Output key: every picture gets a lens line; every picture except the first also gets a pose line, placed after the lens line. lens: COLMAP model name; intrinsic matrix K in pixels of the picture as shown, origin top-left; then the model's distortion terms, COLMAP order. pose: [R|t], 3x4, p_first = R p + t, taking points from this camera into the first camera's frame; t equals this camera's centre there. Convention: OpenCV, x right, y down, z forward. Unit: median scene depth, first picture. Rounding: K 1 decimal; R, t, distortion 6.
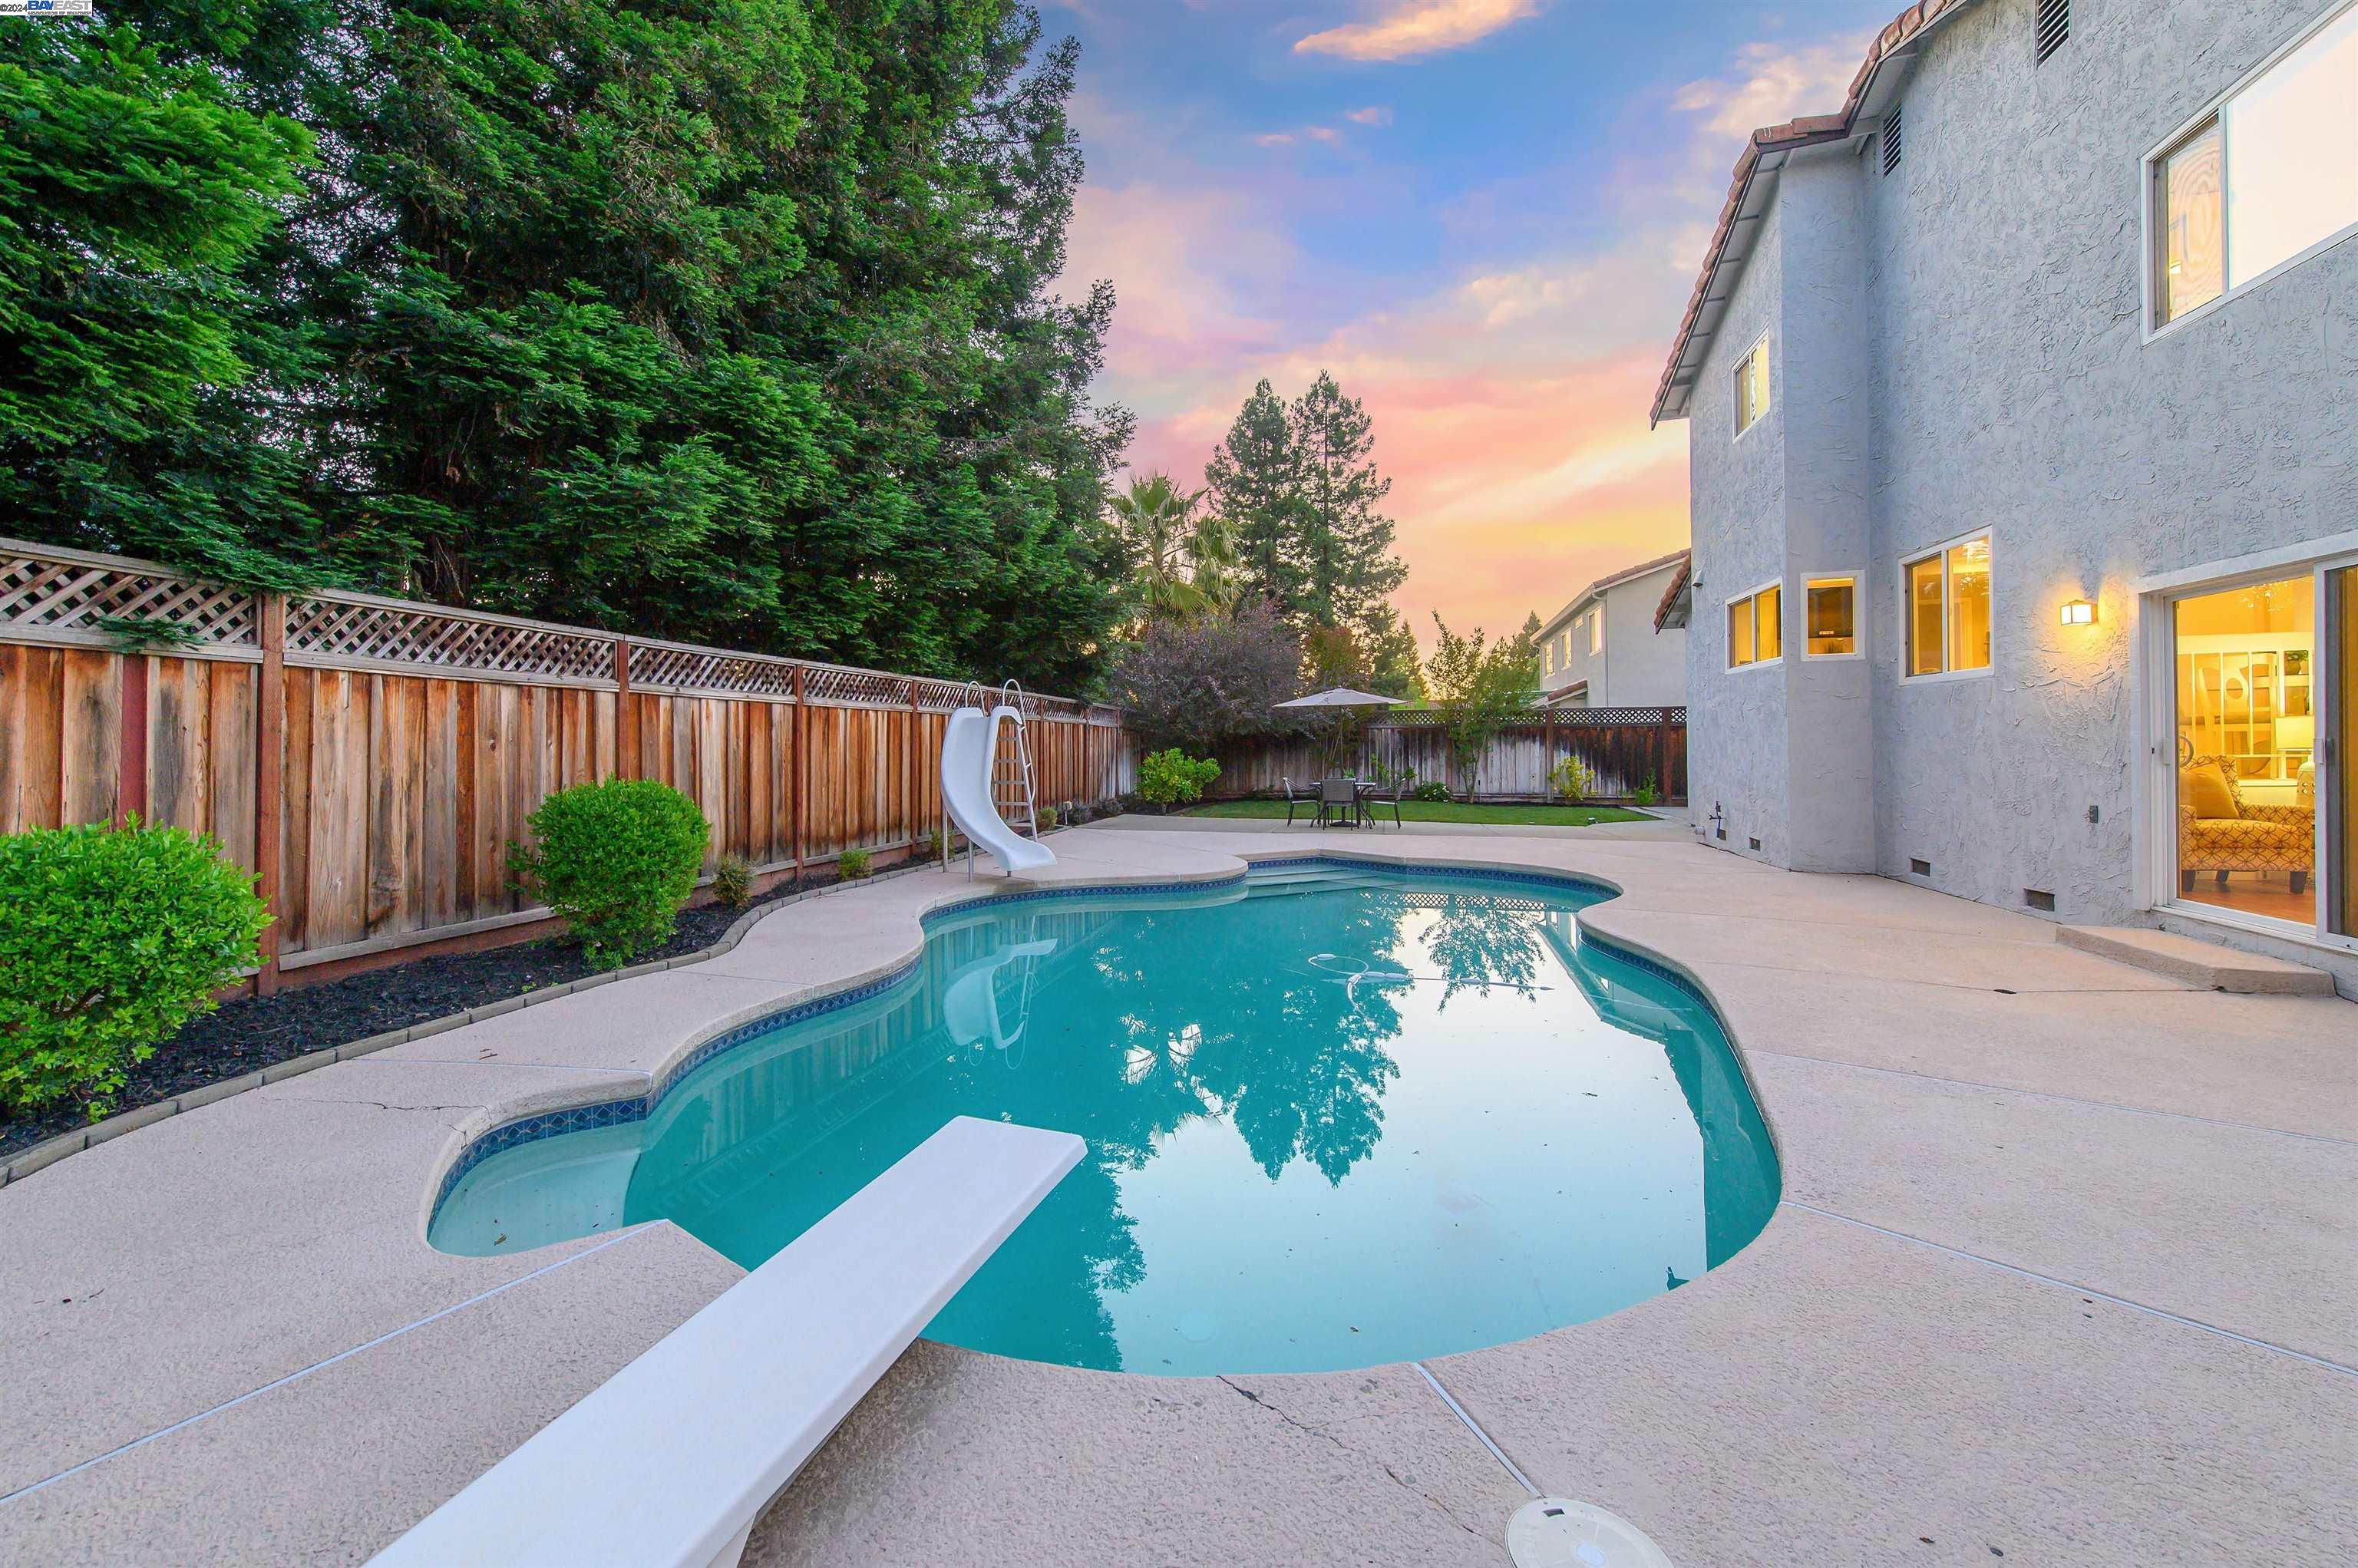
lens RADIAL K [[975.2, 0, 1065.5], [0, 975.2, 794.8], [0, 0, 1]] dist [0.008478, -0.000704]
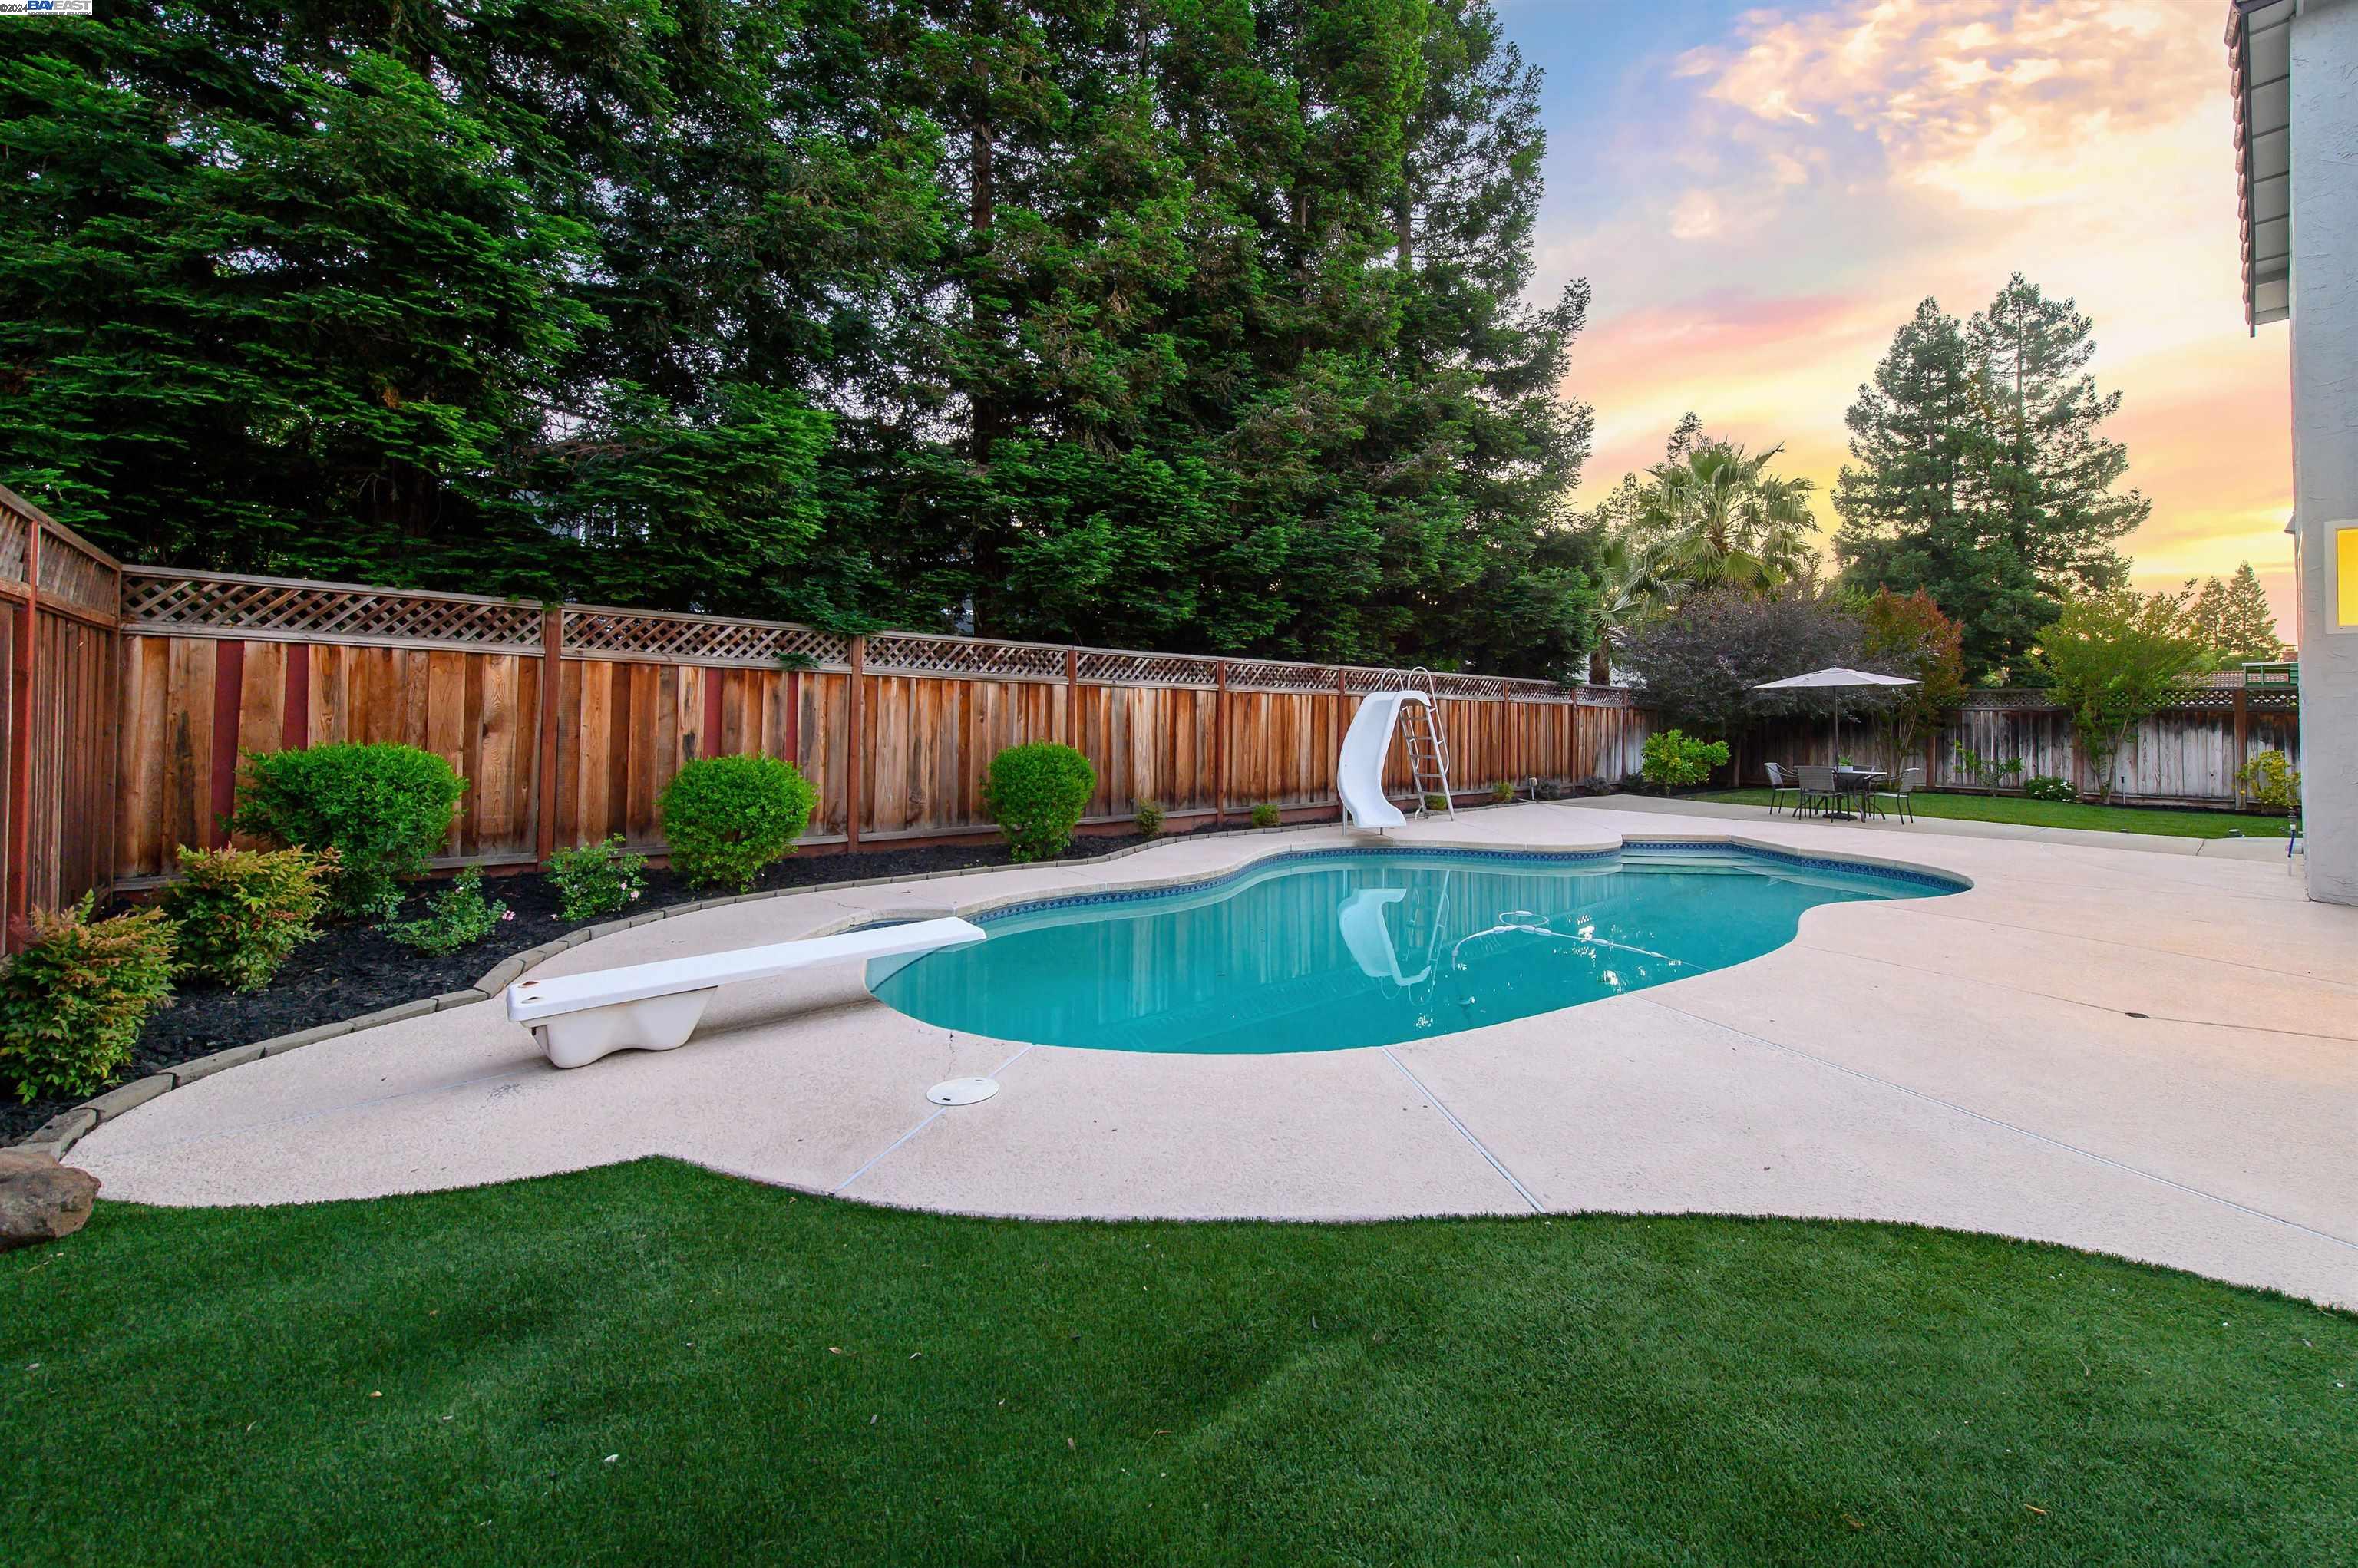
lens RADIAL K [[926.9, 0, 1203.7], [0, 926.9, 778.8], [0, 0, 1]] dist [0.020095, -0.007076]
pose [[0.863956, 0.046623, -0.501405, 0.354041], [-0.040183, 0.998913, 0.023647, -0.002389], [0.501962, -0.000282, 0.864889, -0.100113]]
